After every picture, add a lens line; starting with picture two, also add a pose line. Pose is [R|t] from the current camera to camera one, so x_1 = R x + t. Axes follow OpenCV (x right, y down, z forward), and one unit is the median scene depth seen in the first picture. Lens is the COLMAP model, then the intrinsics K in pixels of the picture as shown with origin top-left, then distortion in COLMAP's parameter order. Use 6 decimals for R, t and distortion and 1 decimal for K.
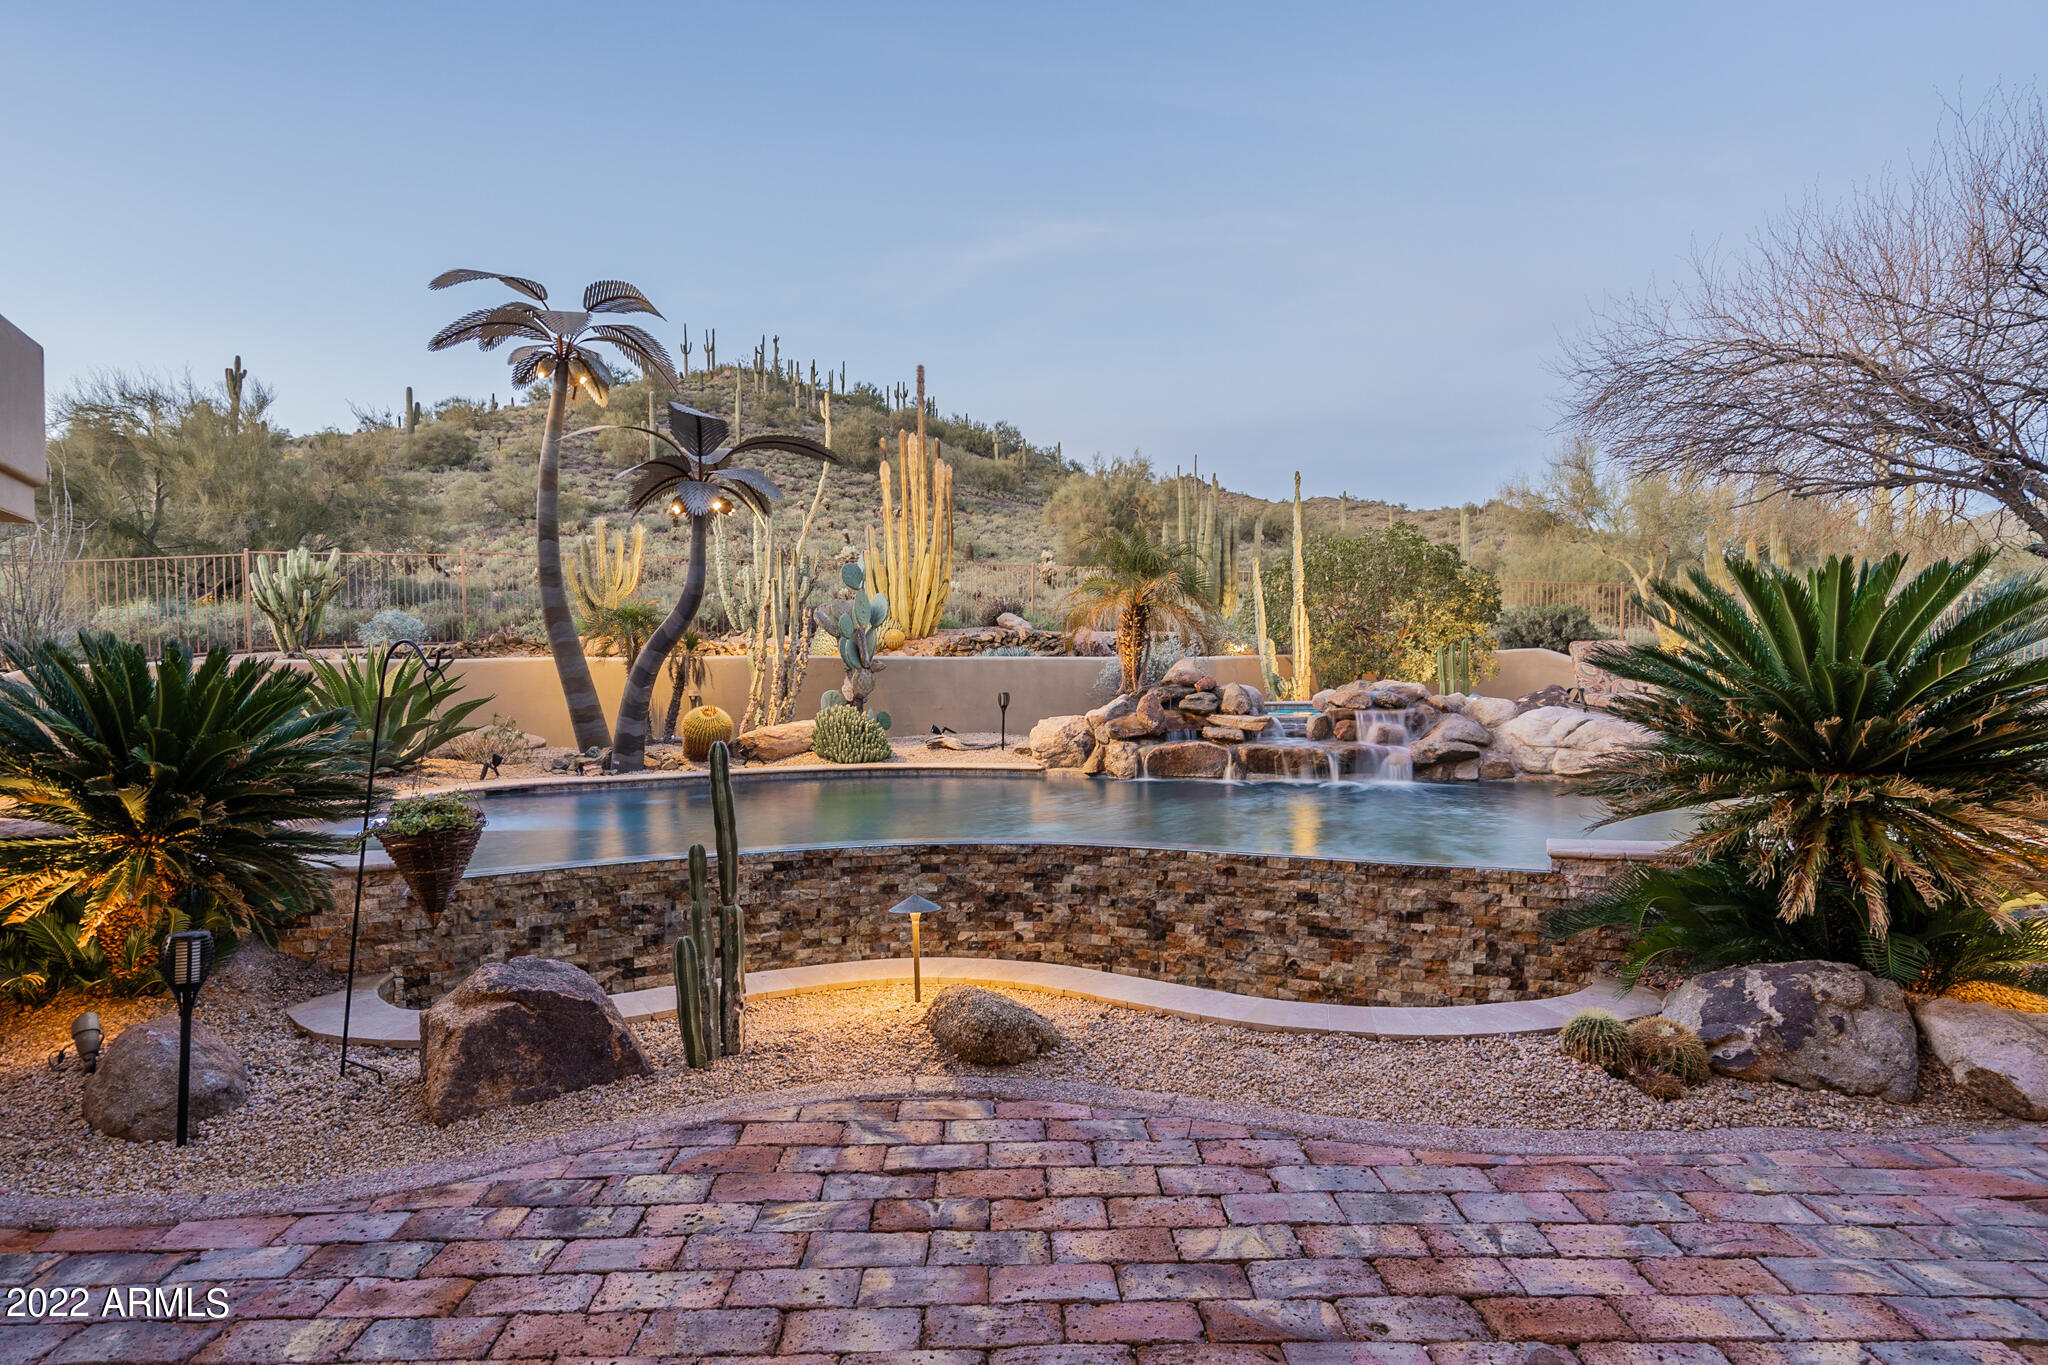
lens RADIAL K [[1082.3, 0, 1021.4], [0, 1082.3, 677.7], [0, 0, 1]] dist [0.001941, 0.000186]
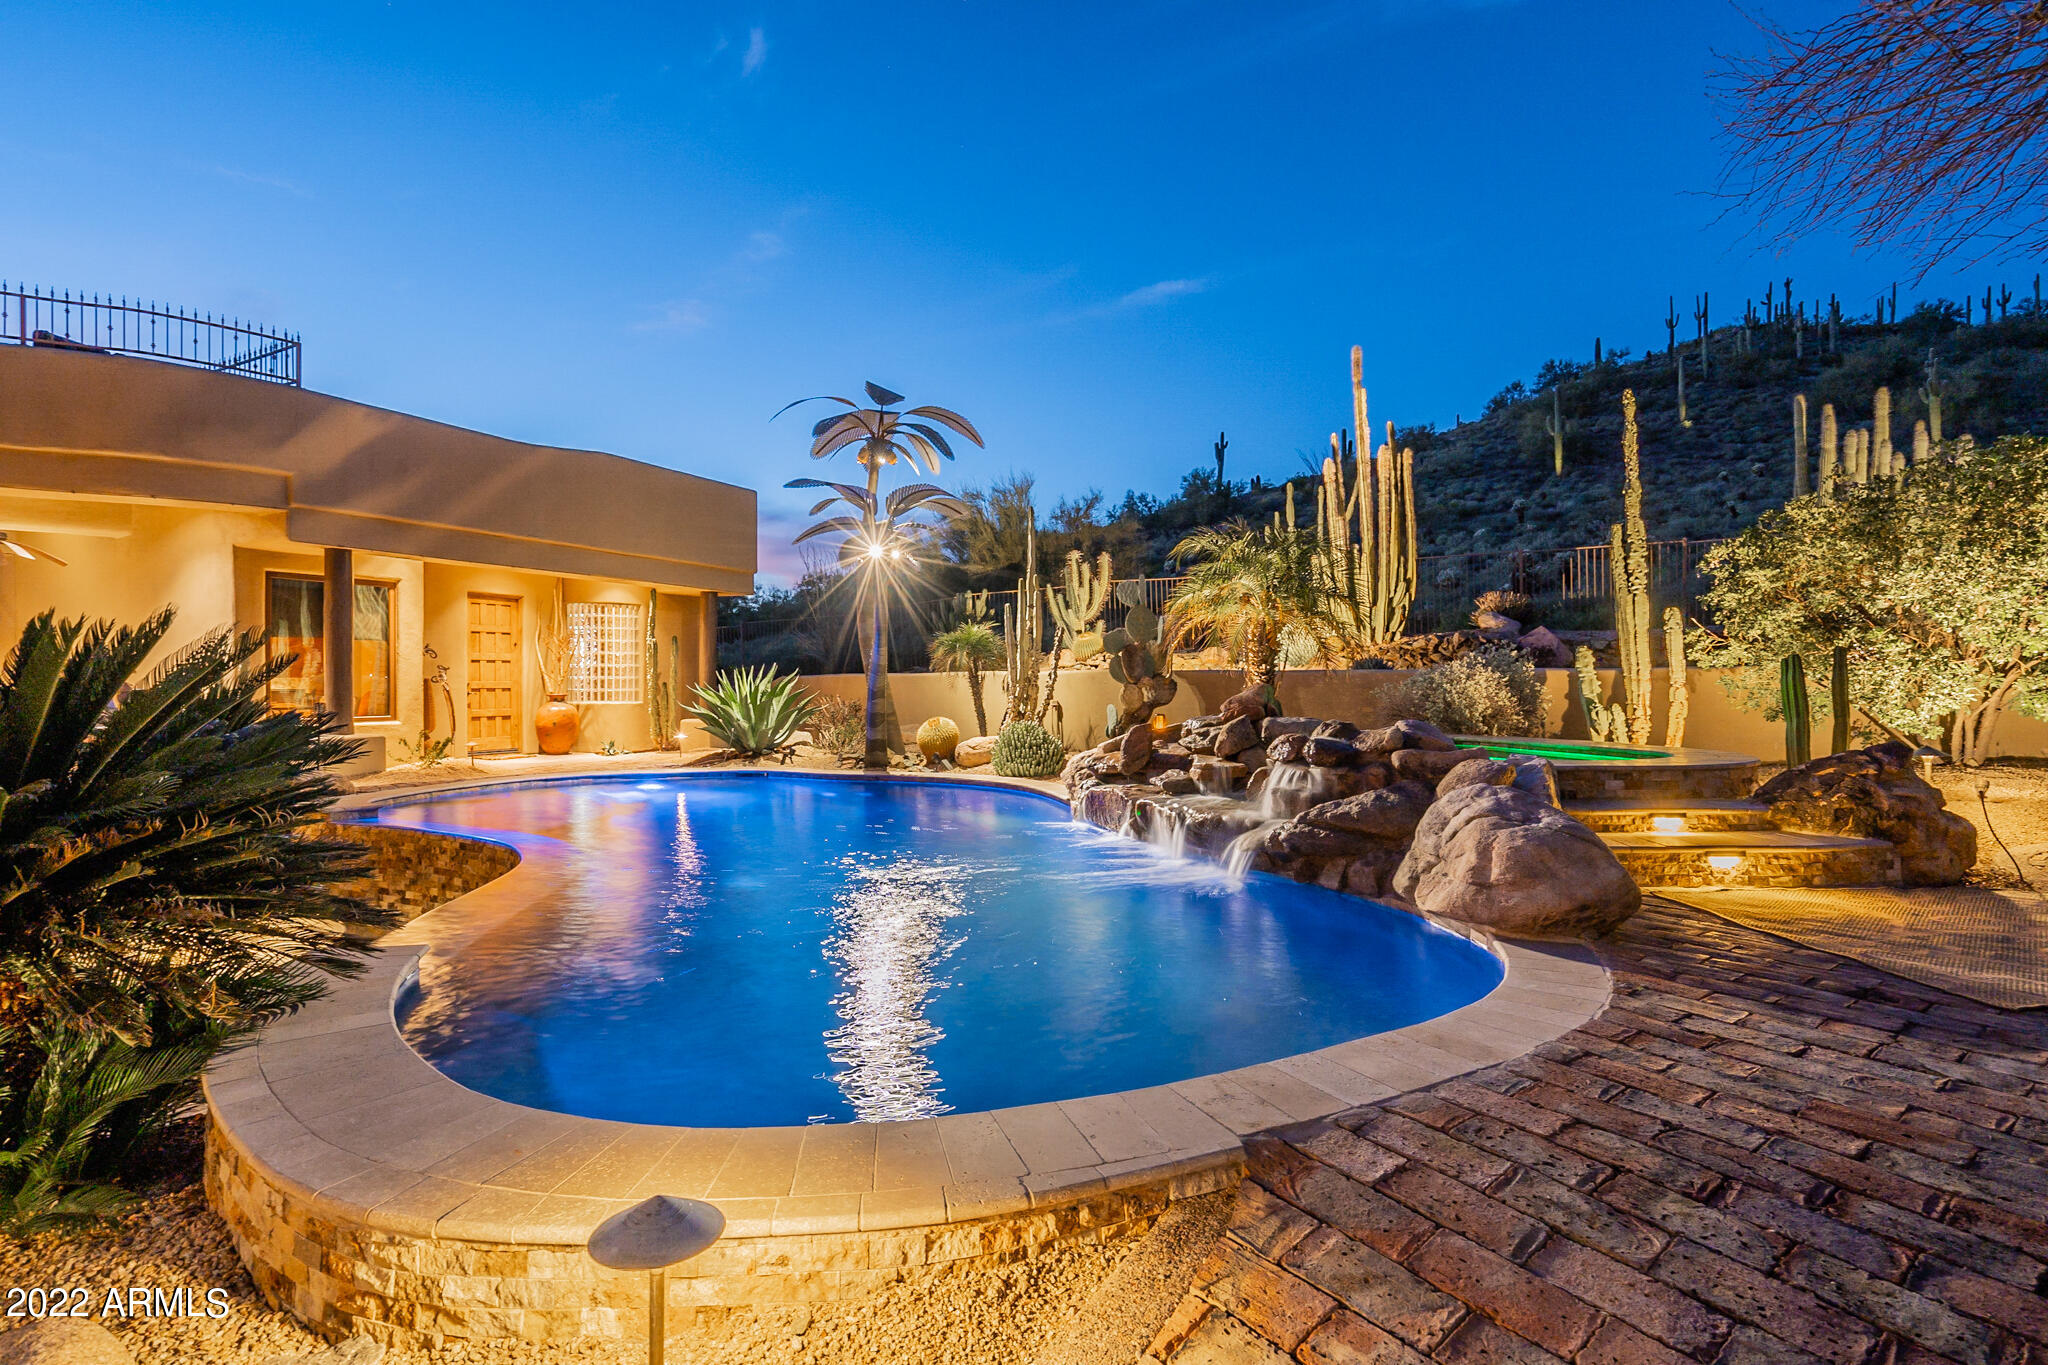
lens RADIAL K [[985.5, 0, 1021.3], [0, 985.5, 680.9], [0, 0, 1]] dist [0.001669, 0.000570]
pose [[0.598428, 0.008610, -0.801131, 0.105644], [0.000943, 0.999934, 0.011451, -0.004484], [0.801176, -0.007608, 0.598380, 0.071422]]
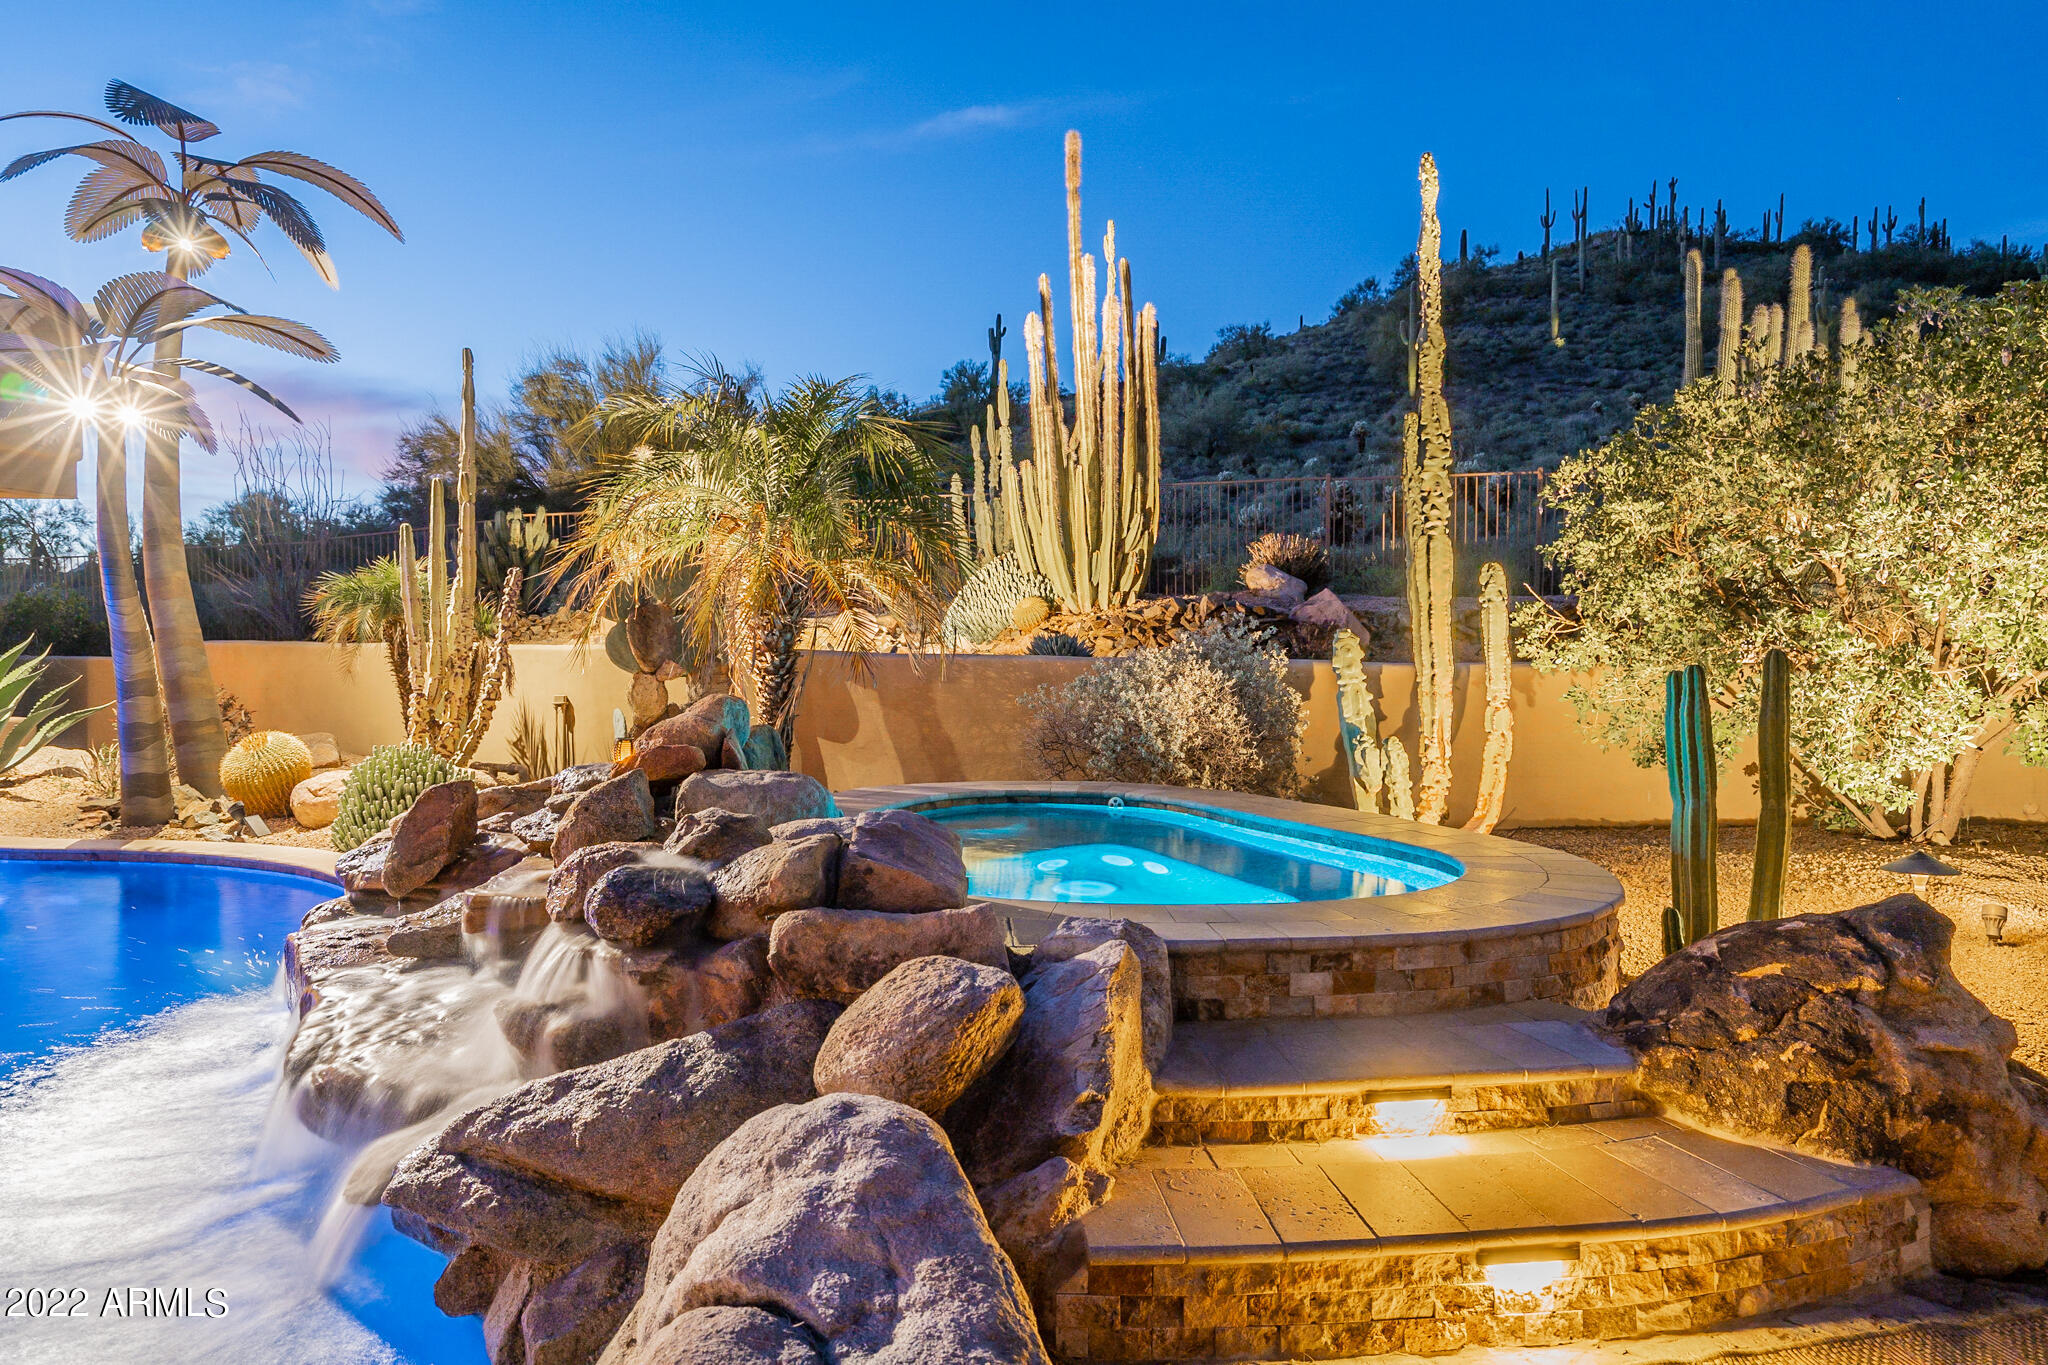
lens RADIAL K [[1306.2, 0, 1025.2], [0, 1306.2, 676.4], [0, 0, 1]] dist [0.008737, -0.001431]
pose [[0.751669, 0.034981, -0.658613, 0.093028], [-0.017359, 0.999296, 0.033263, -0.006466], [0.659312, -0.013570, 0.751747, 0.114289]]
